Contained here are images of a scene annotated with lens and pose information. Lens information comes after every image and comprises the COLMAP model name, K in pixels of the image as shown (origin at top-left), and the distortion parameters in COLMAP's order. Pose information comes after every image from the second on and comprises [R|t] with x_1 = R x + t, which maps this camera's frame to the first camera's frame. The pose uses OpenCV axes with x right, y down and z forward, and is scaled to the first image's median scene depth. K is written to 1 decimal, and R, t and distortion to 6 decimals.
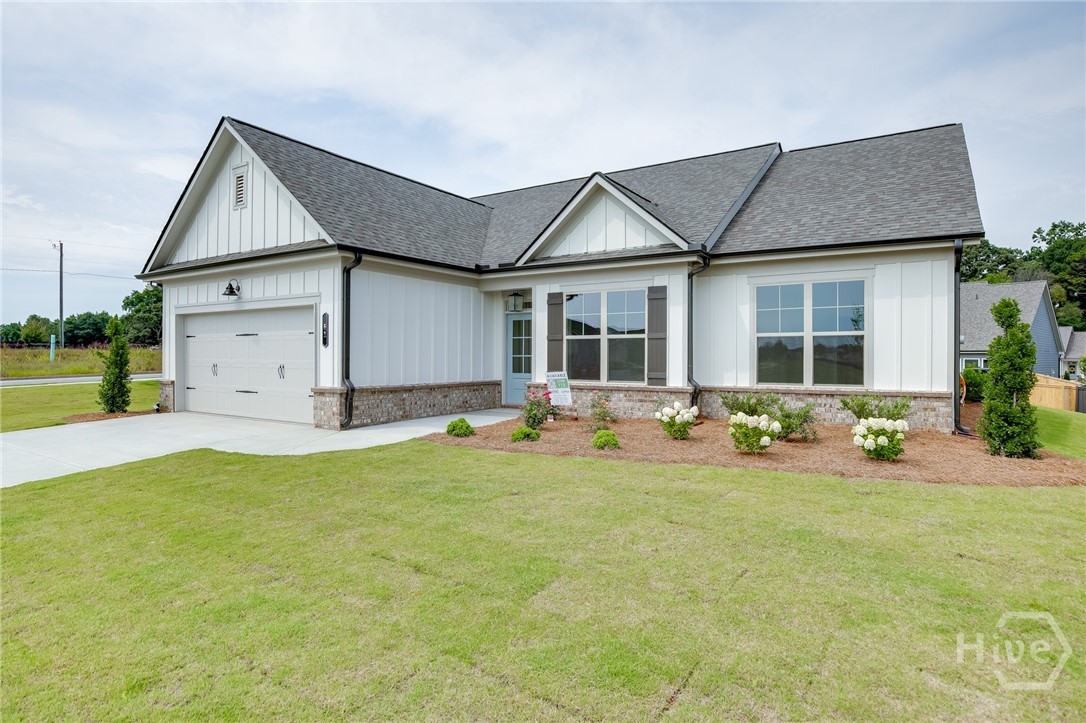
lens RADIAL K [[606.9, 0, 540.2], [0, 606.9, 358.8], [0, 0, 1]] dist [-0.023002, -0.000828]
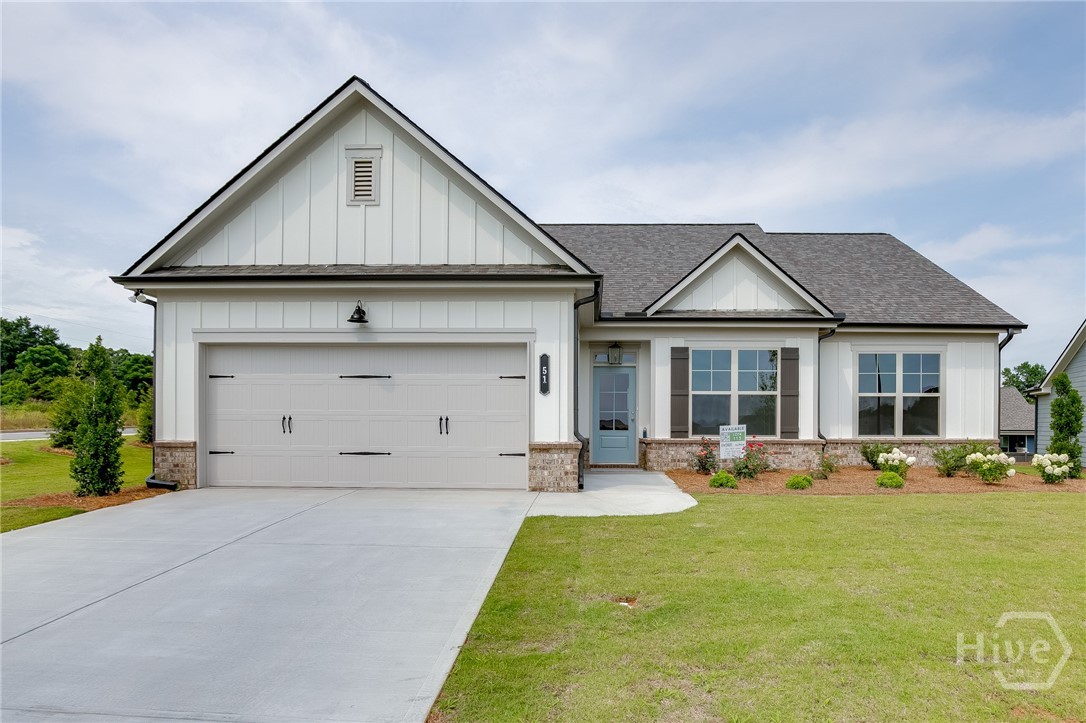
lens RADIAL K [[666.6, 0, 579.5], [0, 666.6, 436.0], [0, 0, 1]] dist [-0.025807, -0.000115]
pose [[0.849641, -0.005616, 0.527332, -0.761449], [-0.000063, 0.999942, 0.010750, 0.026695], [-0.527362, -0.009167, 0.849592, 0.181815]]
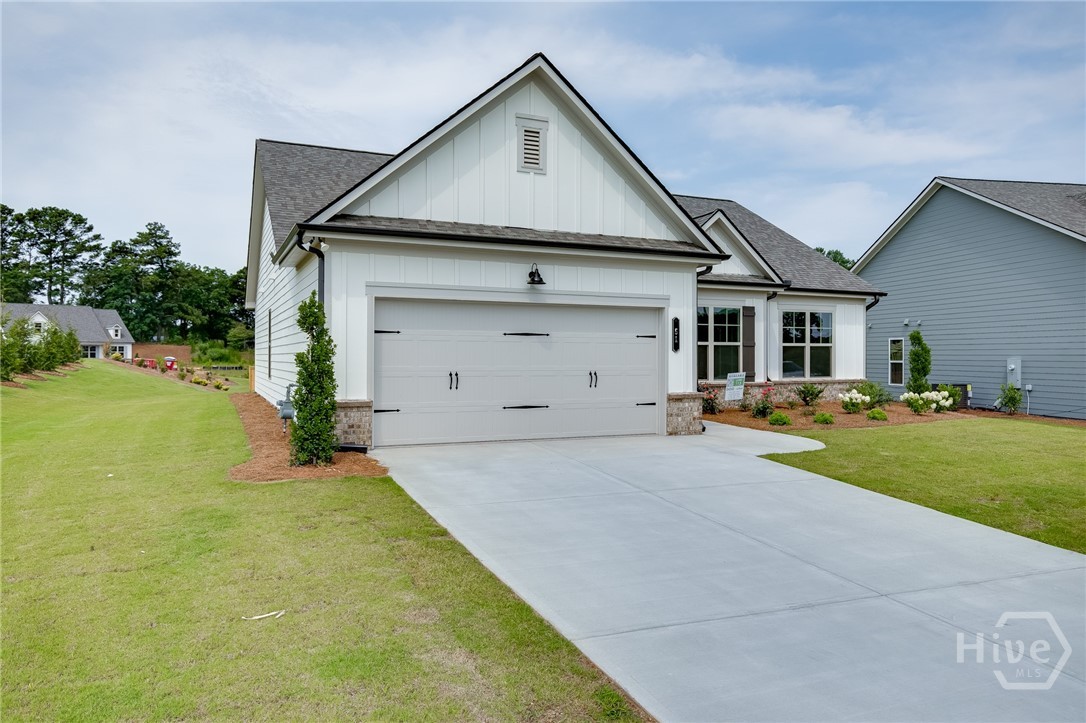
lens RADIAL K [[742.6, 0, 541.7], [0, 742.6, 360.0], [0, 0, 1]] dist [0.008893, 0.001335]
pose [[0.538420, -0.006270, 0.842653, -1.413374], [0.000879, 0.999976, 0.006879, -0.014299], [-0.842676, -0.002963, 0.538413, 0.509589]]
